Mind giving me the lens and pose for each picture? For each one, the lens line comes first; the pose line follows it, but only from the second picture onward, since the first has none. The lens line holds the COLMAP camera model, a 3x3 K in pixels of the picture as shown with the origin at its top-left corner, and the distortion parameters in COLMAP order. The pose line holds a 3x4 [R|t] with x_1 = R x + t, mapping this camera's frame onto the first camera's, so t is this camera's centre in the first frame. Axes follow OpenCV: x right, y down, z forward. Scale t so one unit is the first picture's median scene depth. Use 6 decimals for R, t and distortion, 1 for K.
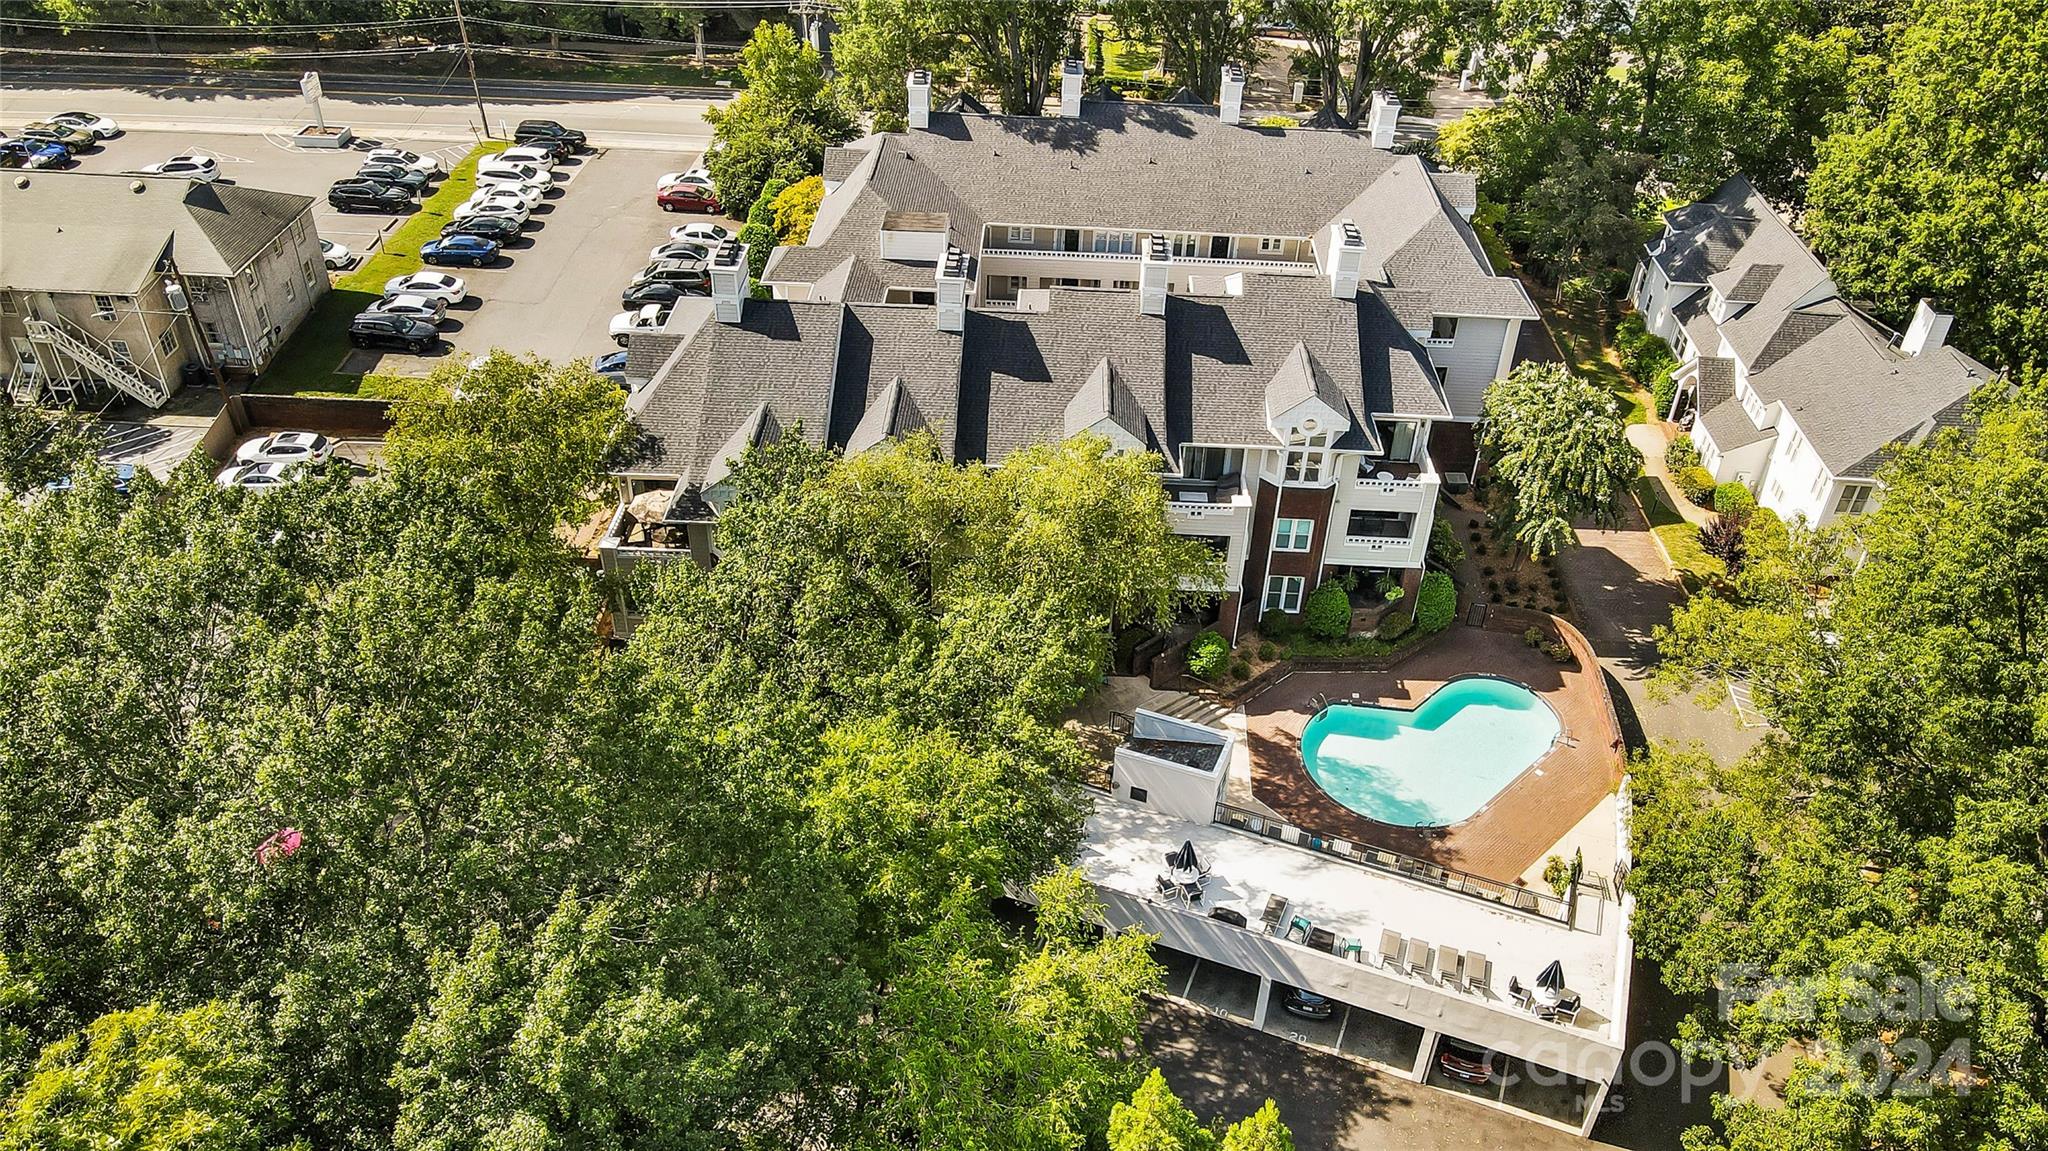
lens RADIAL K [[1535.3, 0, 1024.0], [0, 1535.3, 575.5], [0, 0, 1]] dist [0.025910, 0.002258]
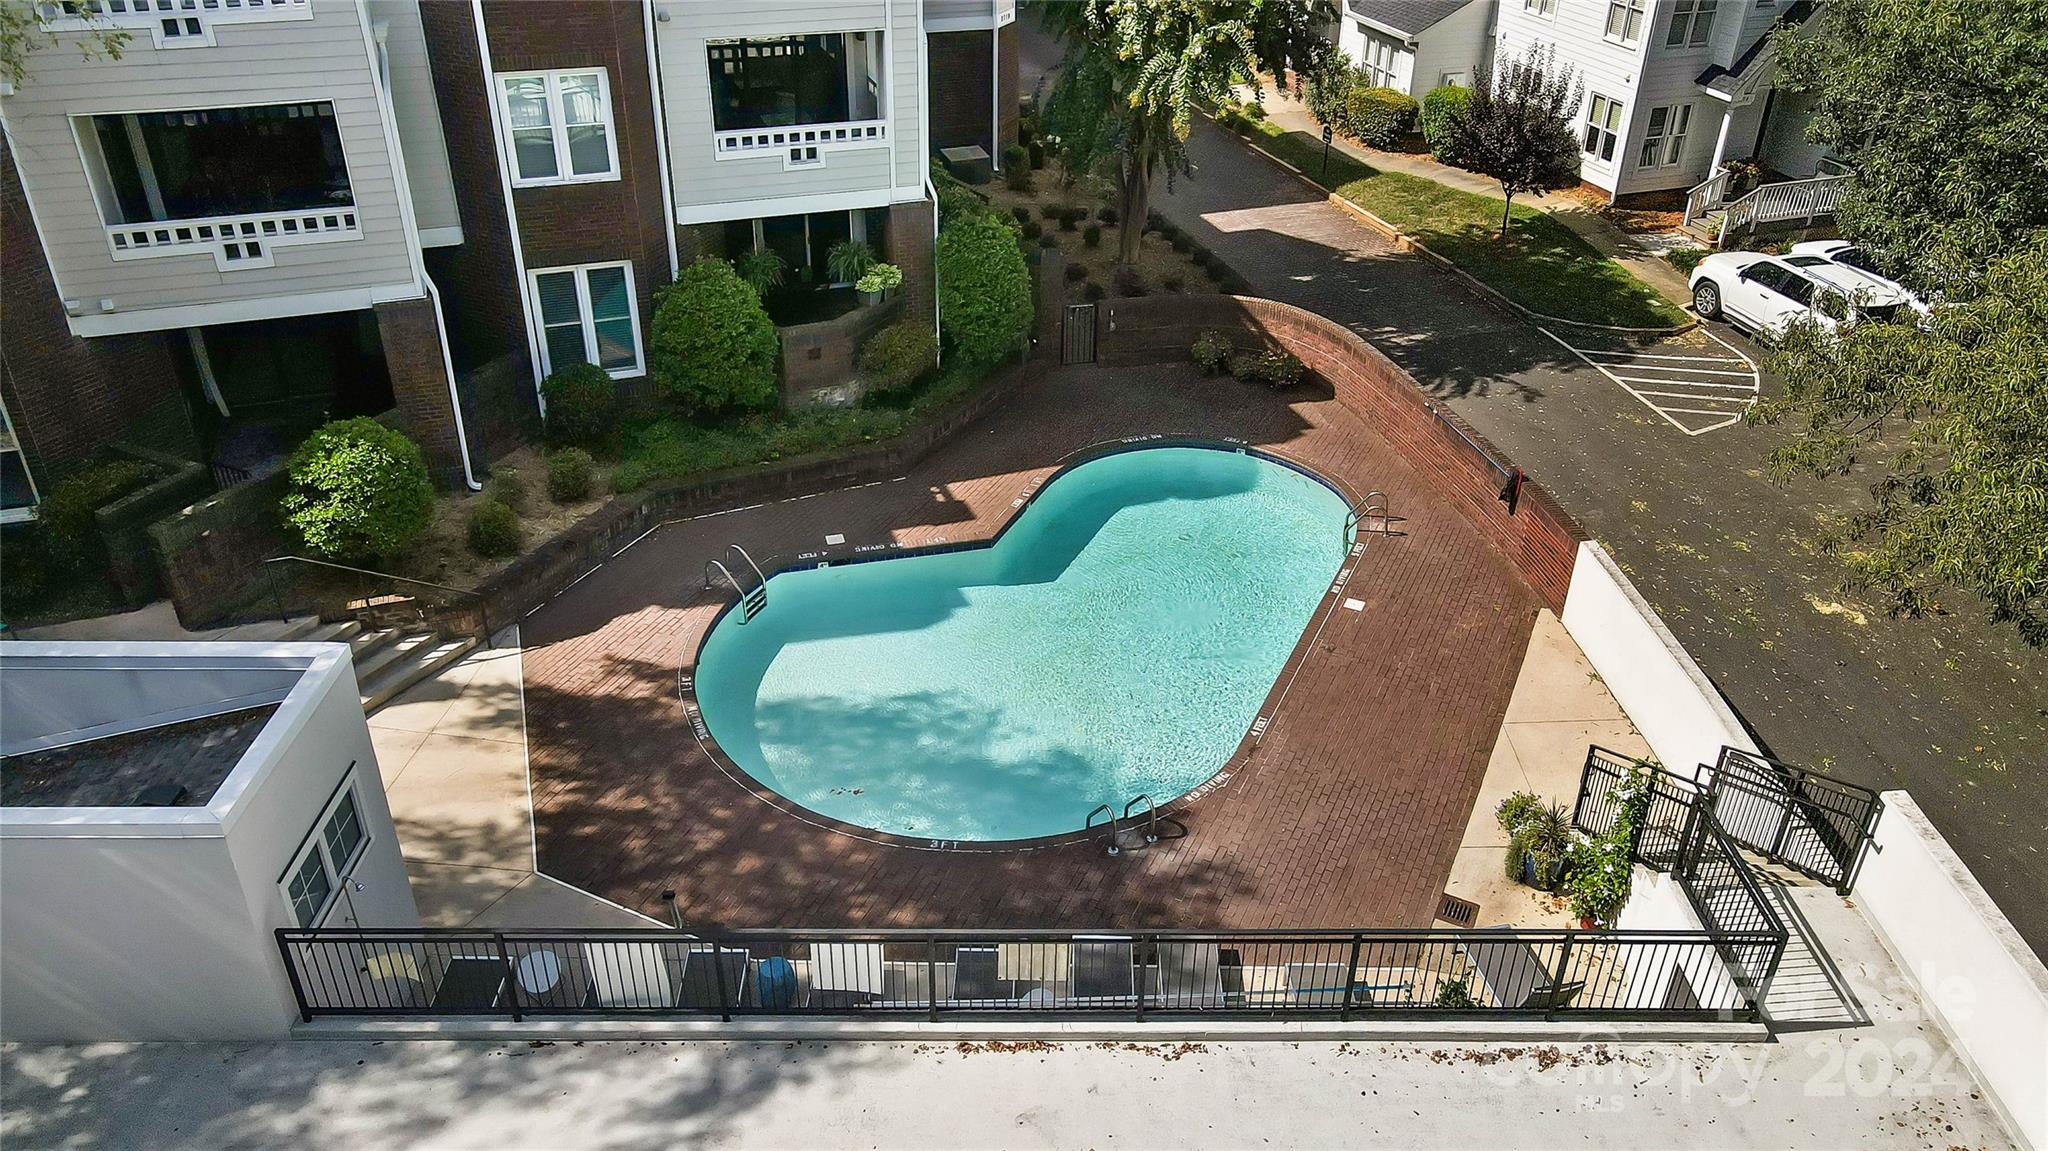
lens RADIAL K [[1535.3, 0, 1024.0], [0, 1535.3, 575.5], [0, 0, 1]] dist [0.025910, 0.002258]
pose [[0.934984, -0.202428, 0.291251, 0.149113], [0.226102, 0.972835, -0.049690, 0.114599], [-0.273281, 0.112312, 0.955355, 0.634648]]
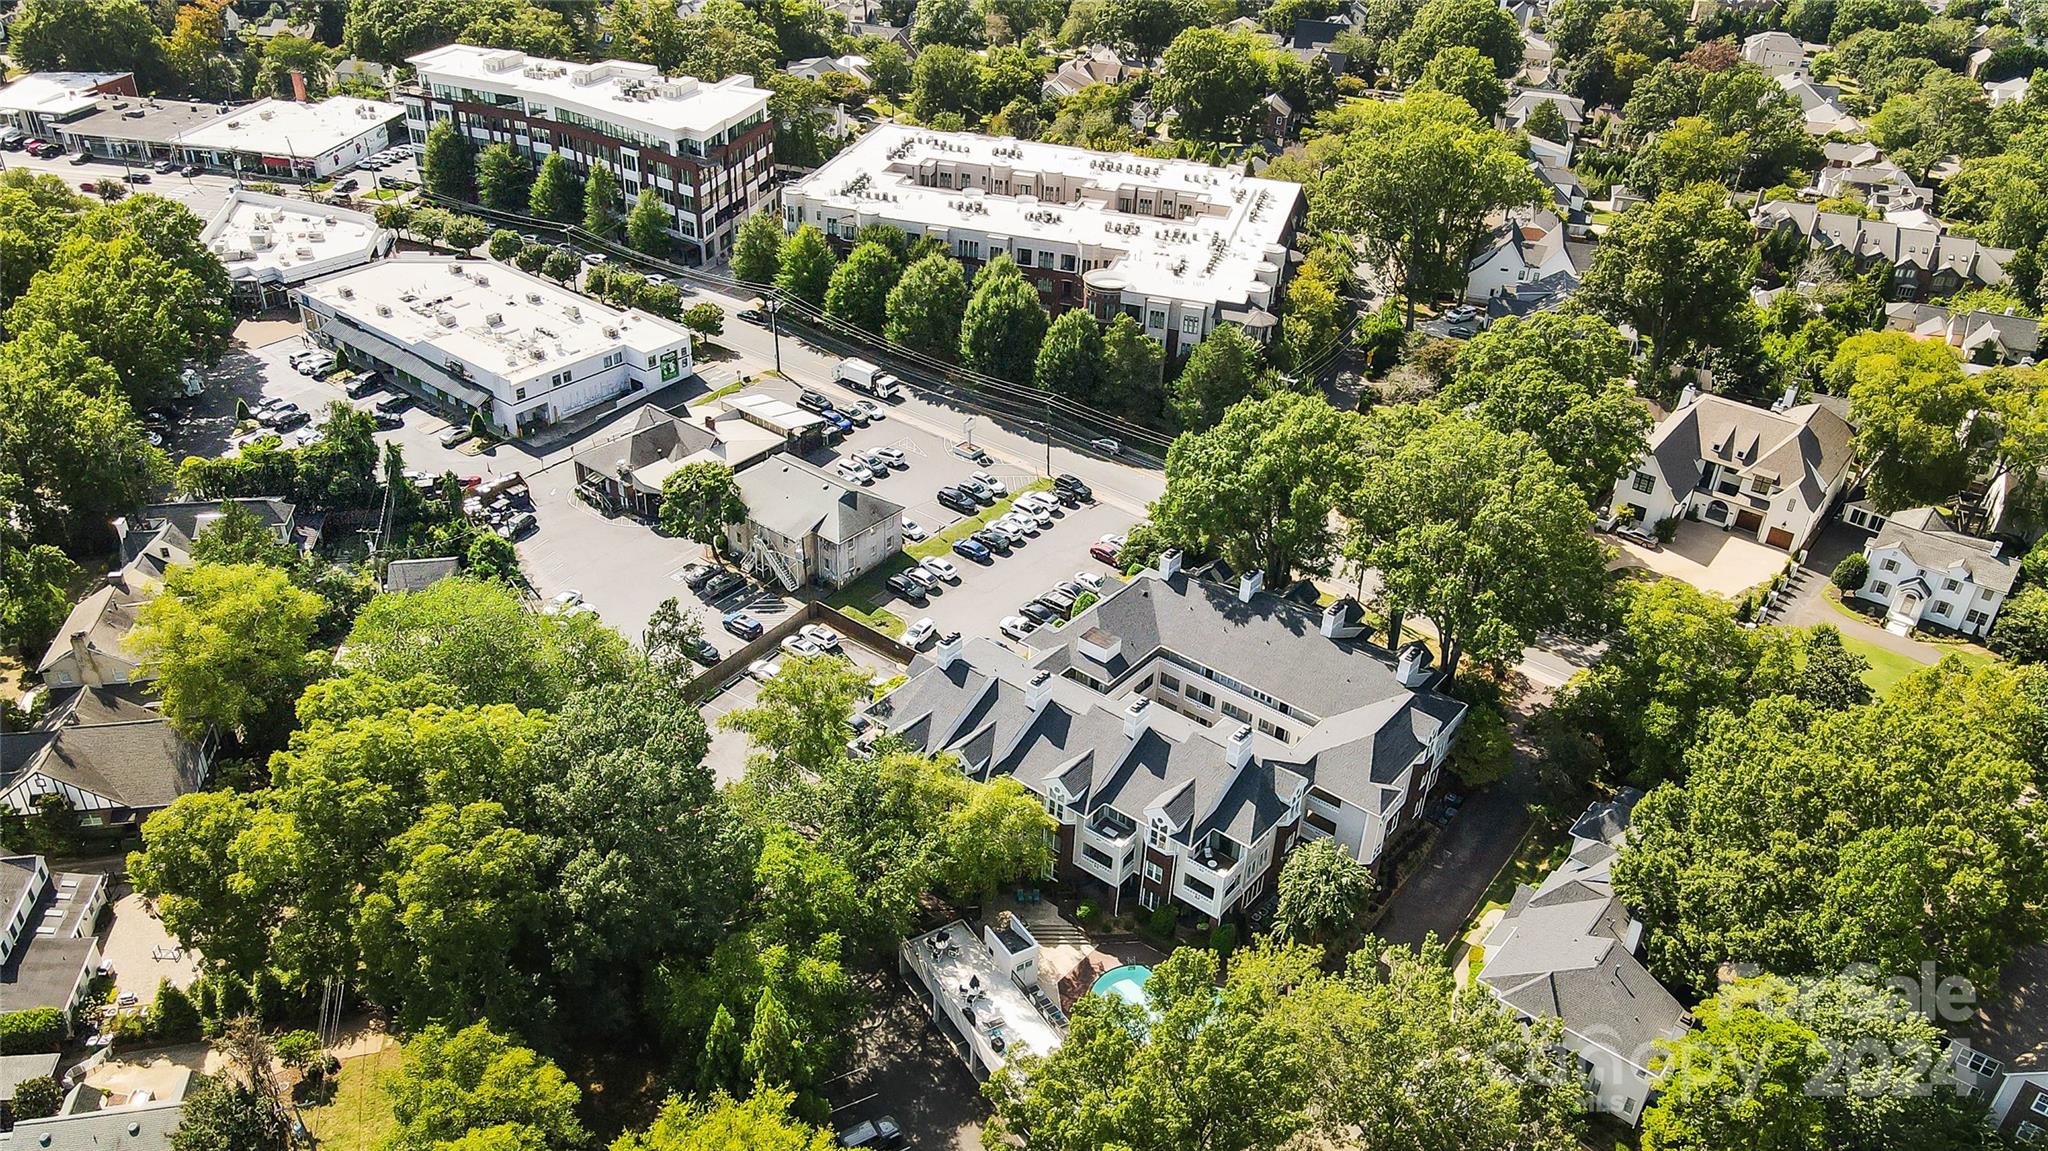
lens RADIAL K [[1535.3, 0, 1024.0], [0, 1535.3, 575.5], [0, 0, 1]] dist [0.025910, 0.002258]
pose [[0.805315, 0.317293, -0.500793, 0.863120], [-0.360128, 0.932827, 0.011906, -0.326814], [0.470931, 0.170761, 0.865485, -0.757334]]
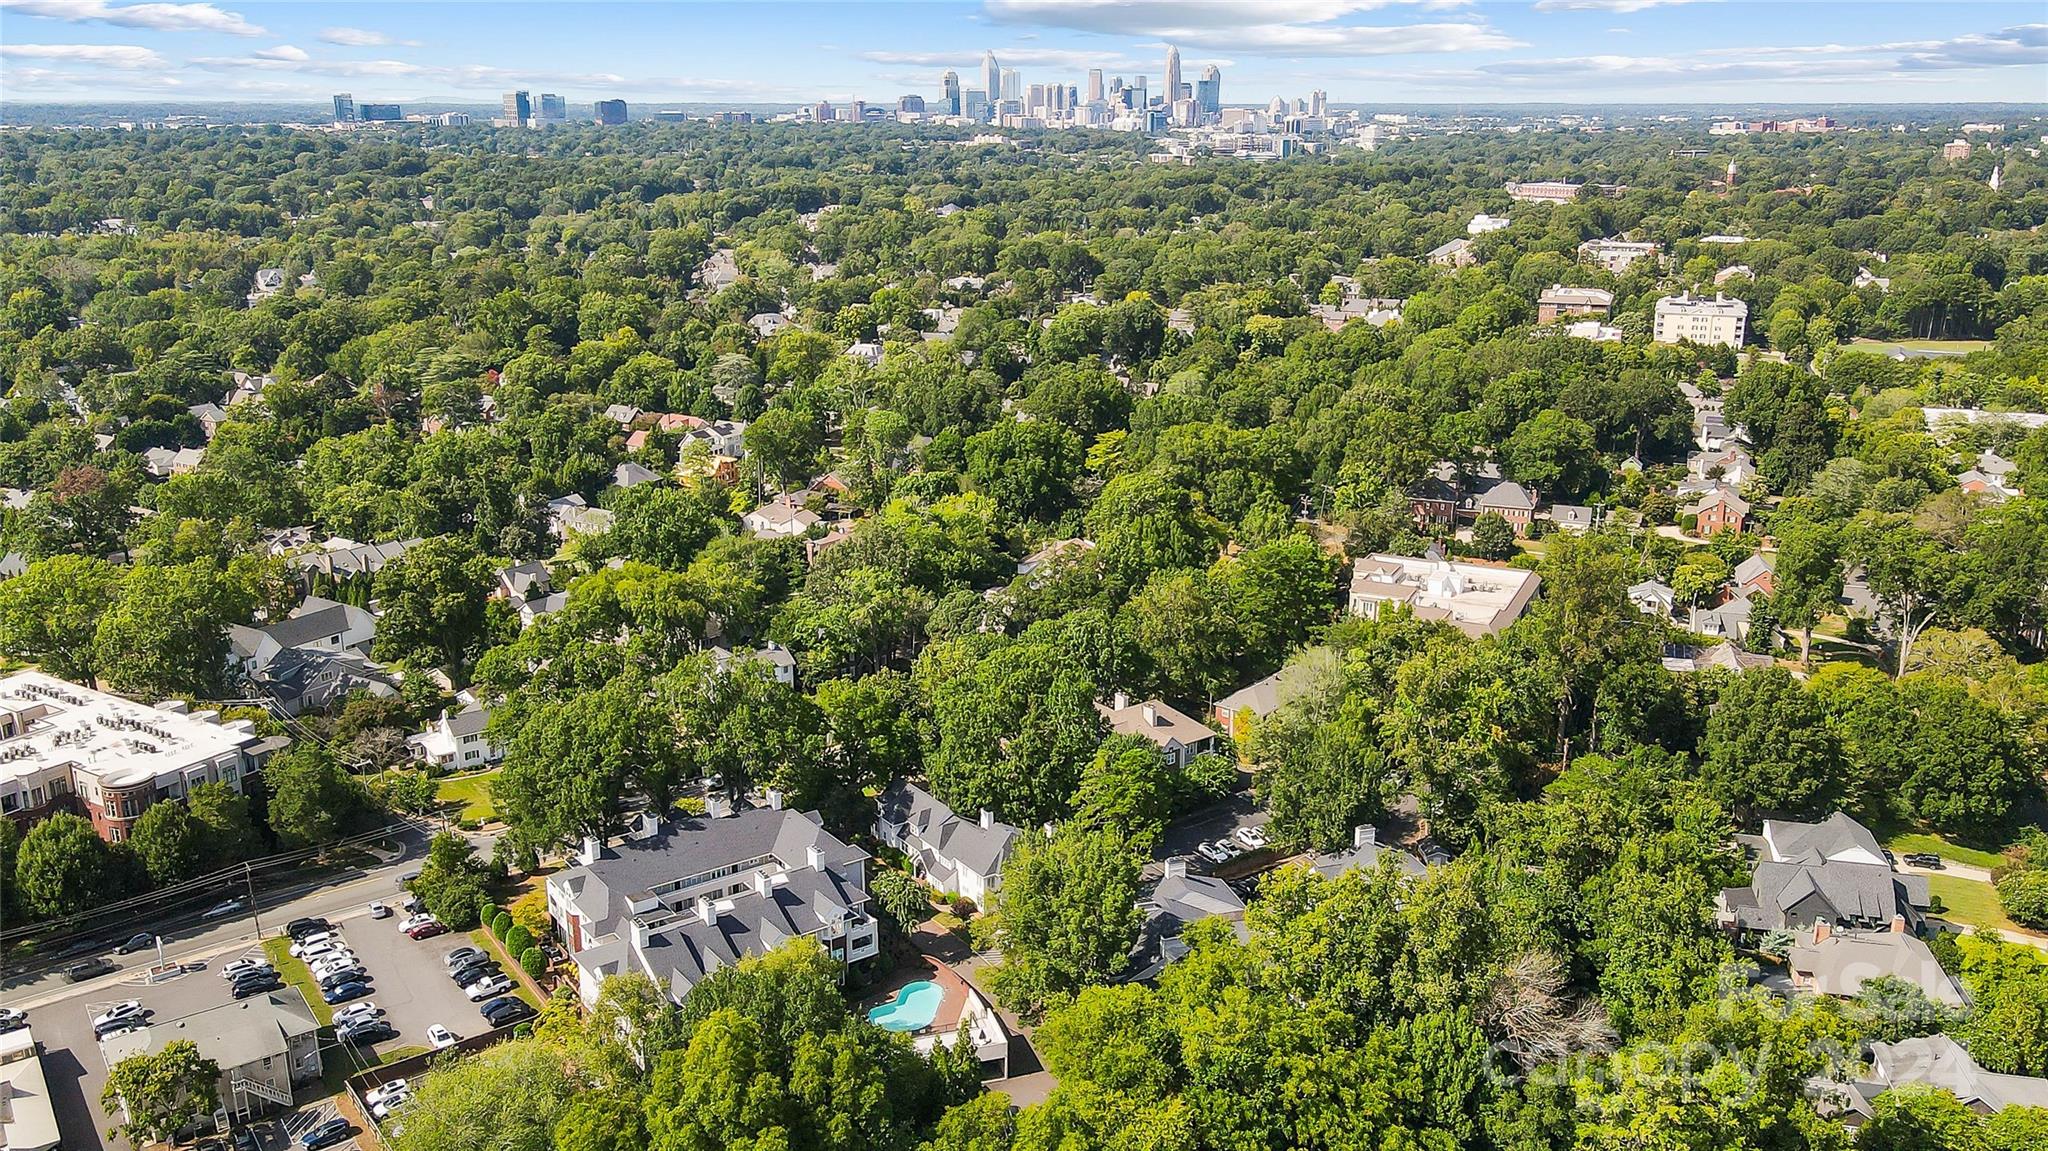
lens RADIAL K [[1535.3, 0, 1024.0], [0, 1535.3, 575.5], [0, 0, 1]] dist [0.025910, 0.002258]
pose [[0.793308, -0.194990, 0.576750, -1.017318], [0.379936, 0.898780, -0.218731, 0.091033], [-0.475721, 0.392649, 0.787094, -1.605995]]
